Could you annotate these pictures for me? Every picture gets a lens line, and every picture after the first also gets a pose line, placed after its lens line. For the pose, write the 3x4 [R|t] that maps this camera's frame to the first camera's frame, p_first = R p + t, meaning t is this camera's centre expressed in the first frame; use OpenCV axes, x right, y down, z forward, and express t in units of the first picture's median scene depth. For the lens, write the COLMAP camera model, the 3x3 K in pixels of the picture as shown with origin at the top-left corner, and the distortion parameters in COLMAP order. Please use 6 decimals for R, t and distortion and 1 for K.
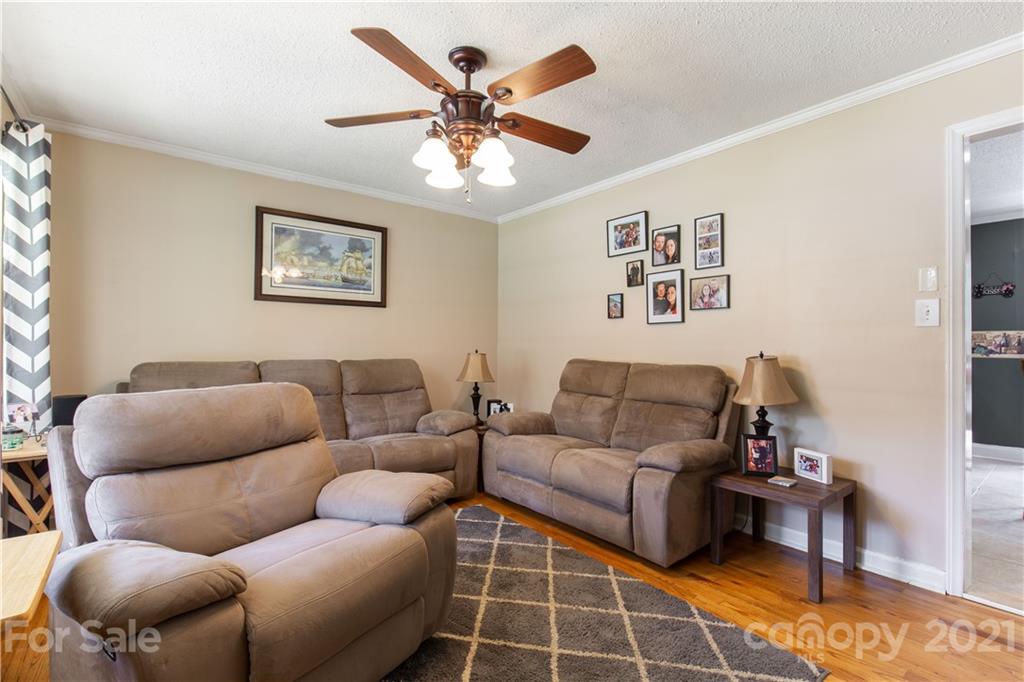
lens RADIAL K [[465.1, 0, 519.8], [0, 465.1, 339.5], [0, 0, 1]] dist [-0.003348, -0.000536]
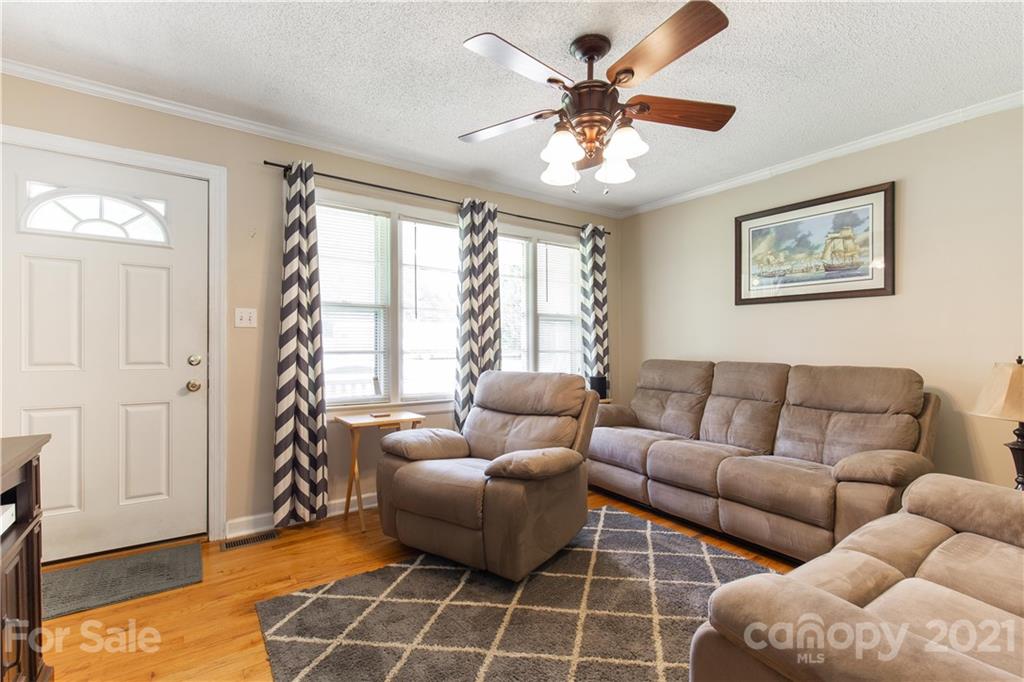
lens RADIAL K [[465.1, 0, 518.8], [0, 465.1, 347.3], [0, 0, 1]] dist [-0.003348, -0.000536]
pose [[-0.051575, -0.001401, -0.998668, 0.504484], [0.006183, 0.999979, -0.001722, 0.010083], [0.998650, -0.006263, -0.051565, 0.529060]]
